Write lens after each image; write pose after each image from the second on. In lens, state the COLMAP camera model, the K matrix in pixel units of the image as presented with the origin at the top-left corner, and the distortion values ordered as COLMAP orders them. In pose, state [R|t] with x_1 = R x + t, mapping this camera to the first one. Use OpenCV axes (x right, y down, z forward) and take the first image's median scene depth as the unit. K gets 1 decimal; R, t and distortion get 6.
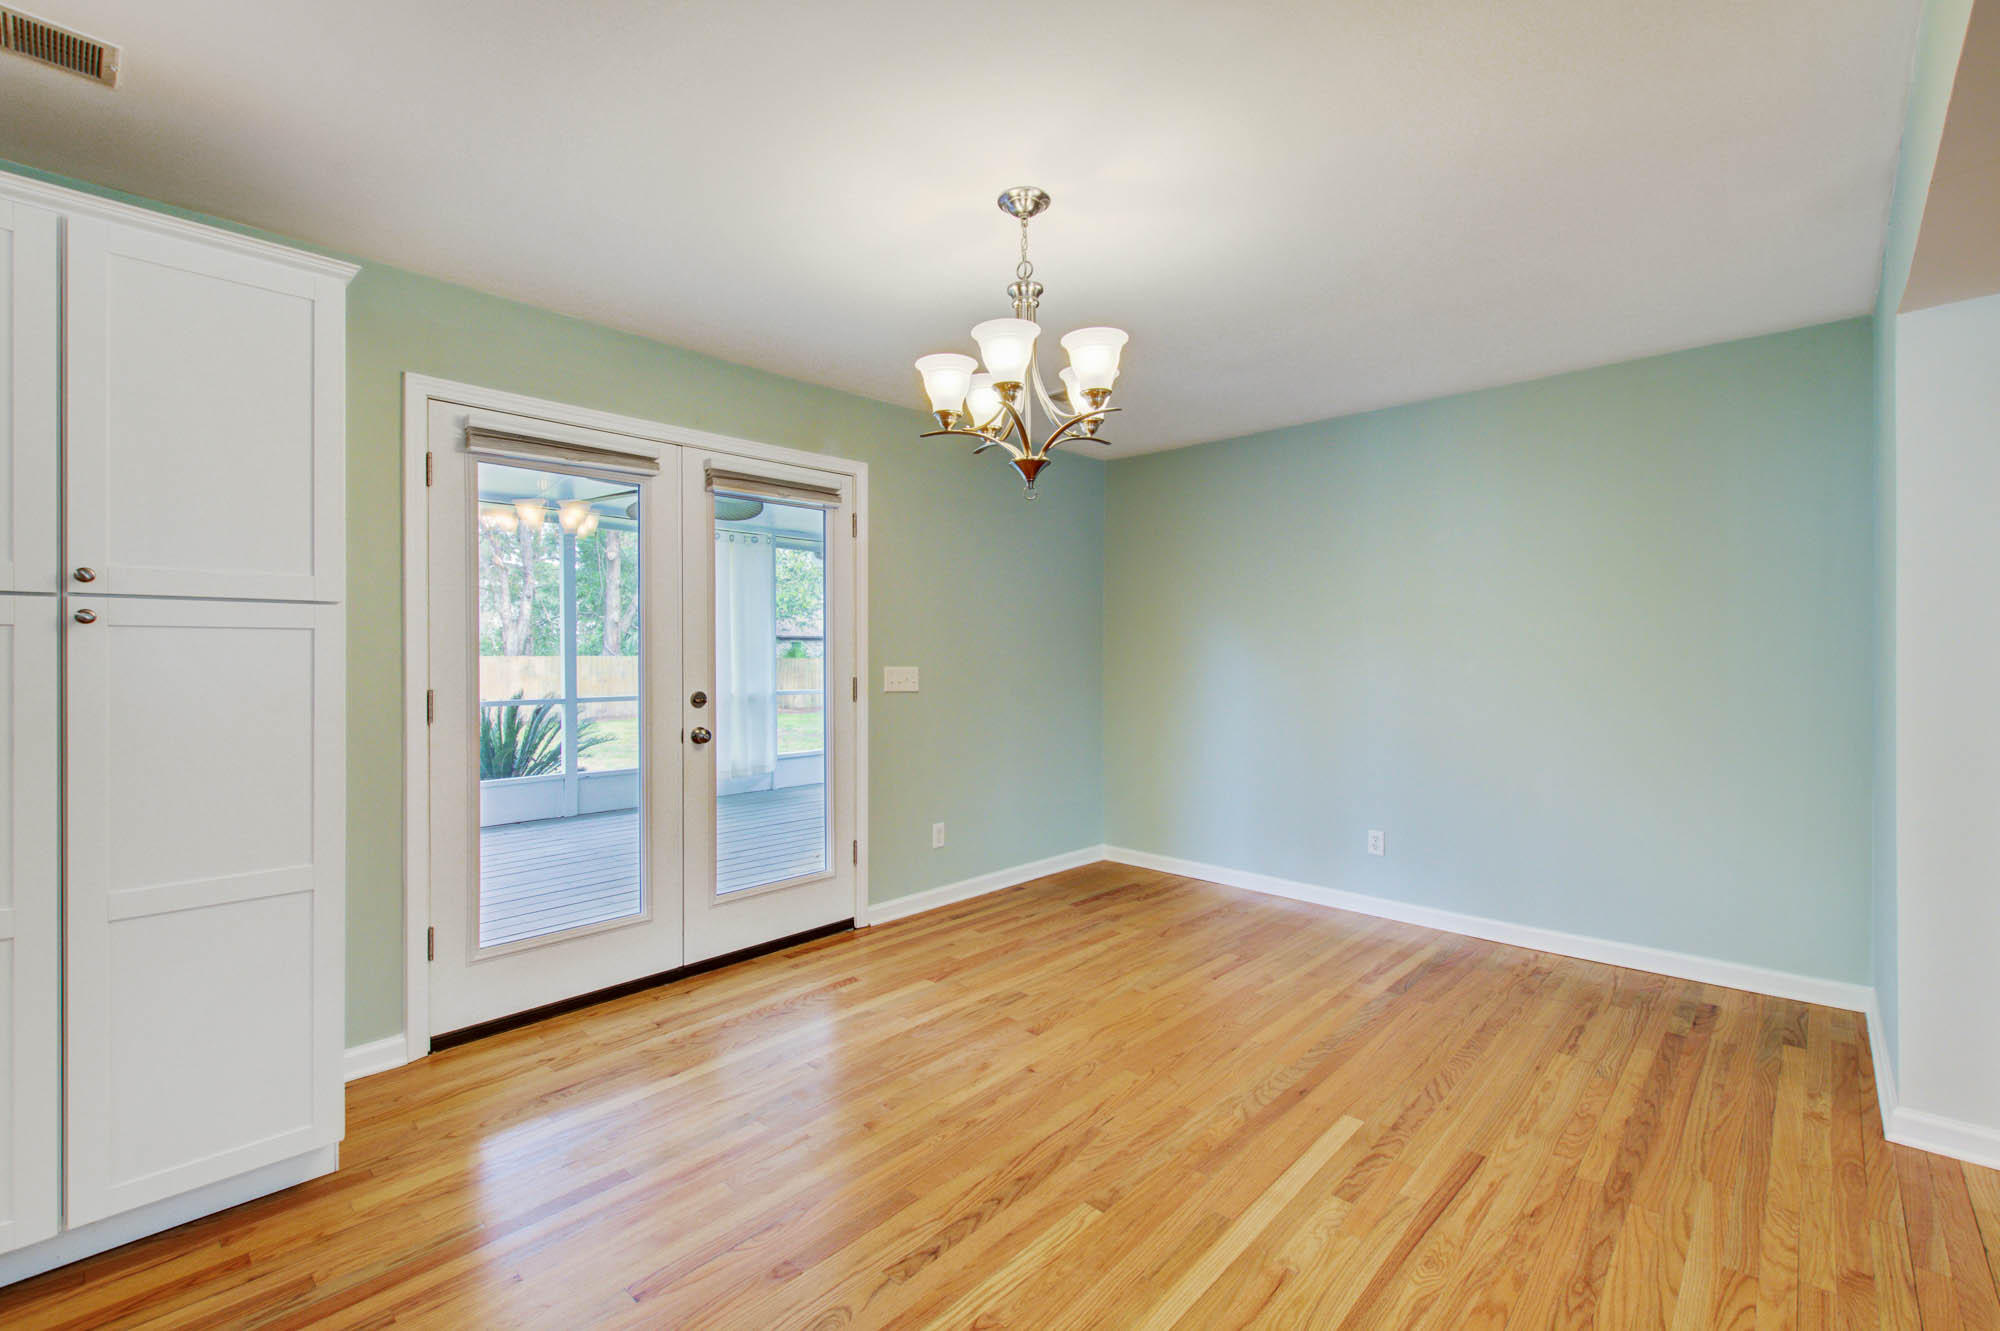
lens RADIAL K [[860.2, 0, 995.3], [0, 860.2, 660.3], [0, 0, 1]] dist [0.005107, -0.002077]
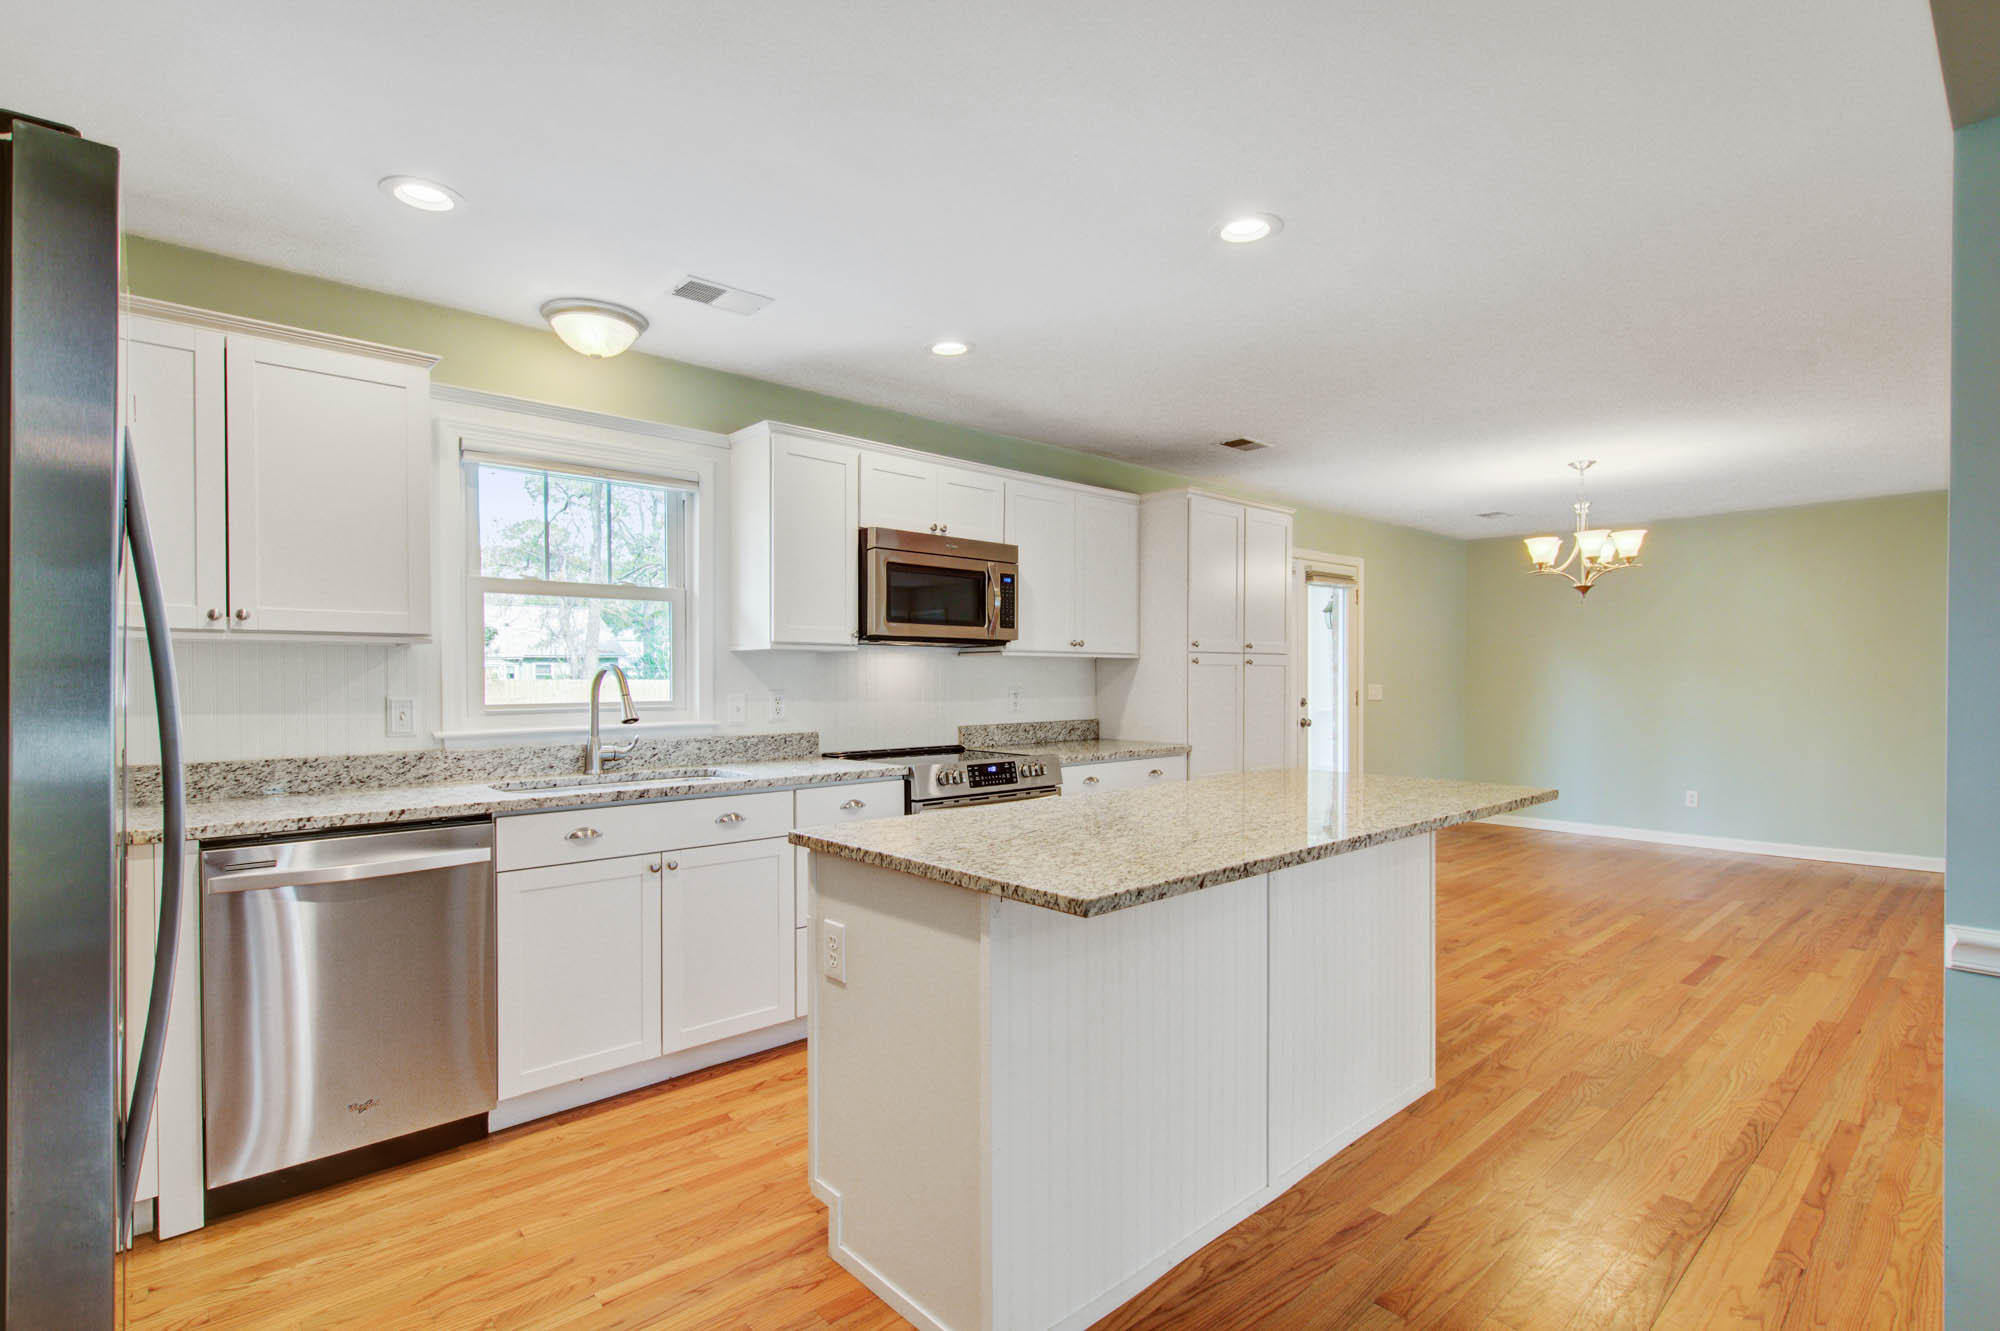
lens RADIAL K [[951.9, 0, 990.8], [0, 951.9, 690.9], [0, 0, 1]] dist [0.006279, -0.000827]
pose [[0.996339, 0.001252, -0.085477, -1.013380], [-0.000537, 0.999965, 0.008386, 0.008018], [0.085484, -0.008309, 0.996305, -1.234343]]
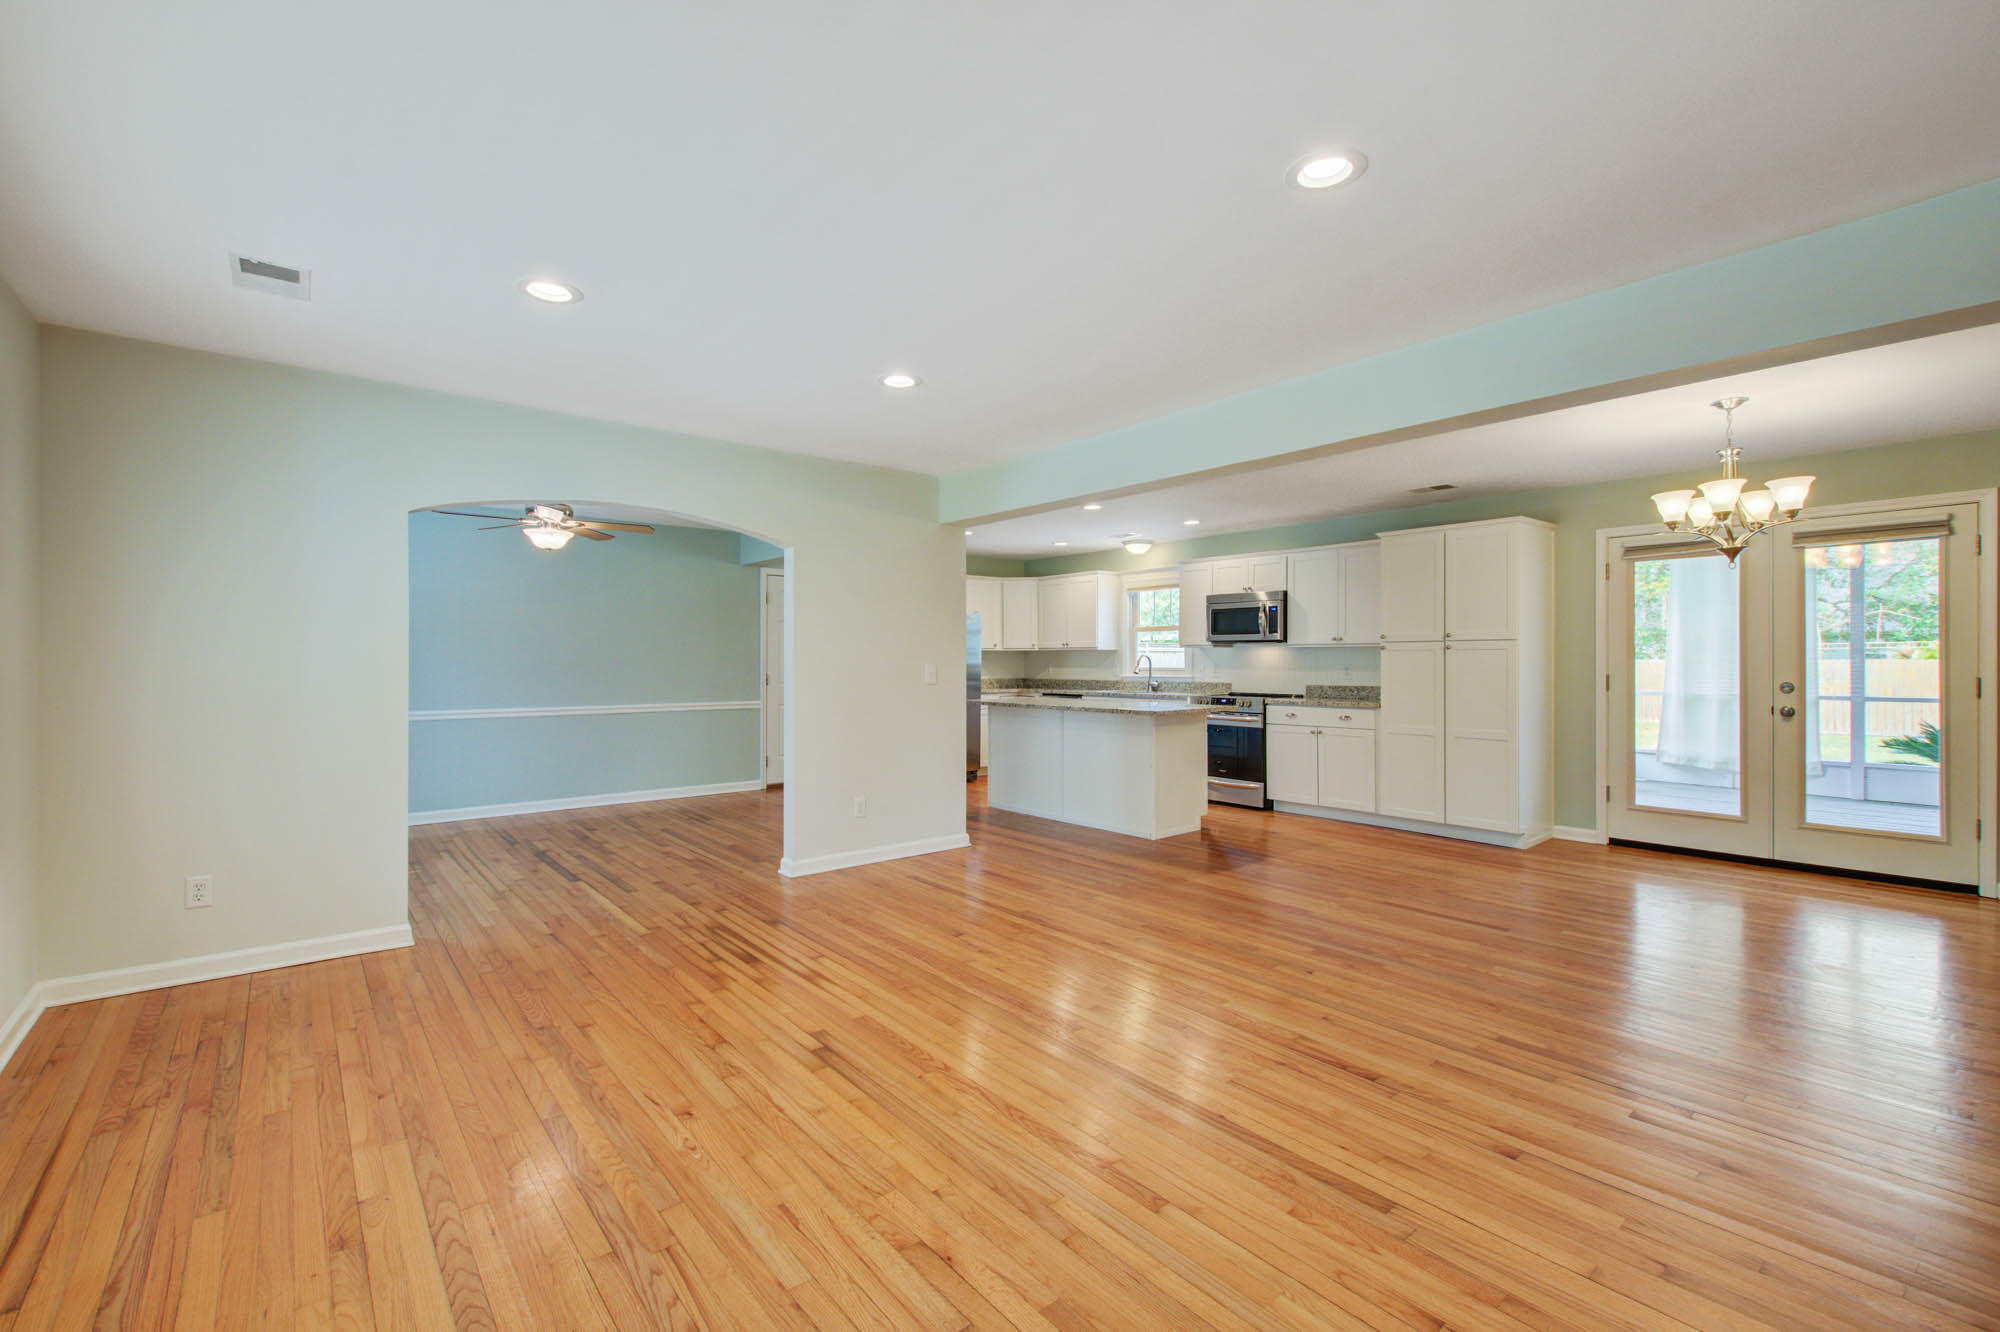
lens RADIAL K [[860.2, 0, 1012.4], [0, 860.2, 654.1], [0, 0, 1]] dist [0.005107, -0.002077]
pose [[-0.104233, -0.004594, -0.994542, 1.629025], [-0.004910, 0.999980, -0.004104, -0.000544], [0.994541, 0.004456, -0.104254, -0.247215]]
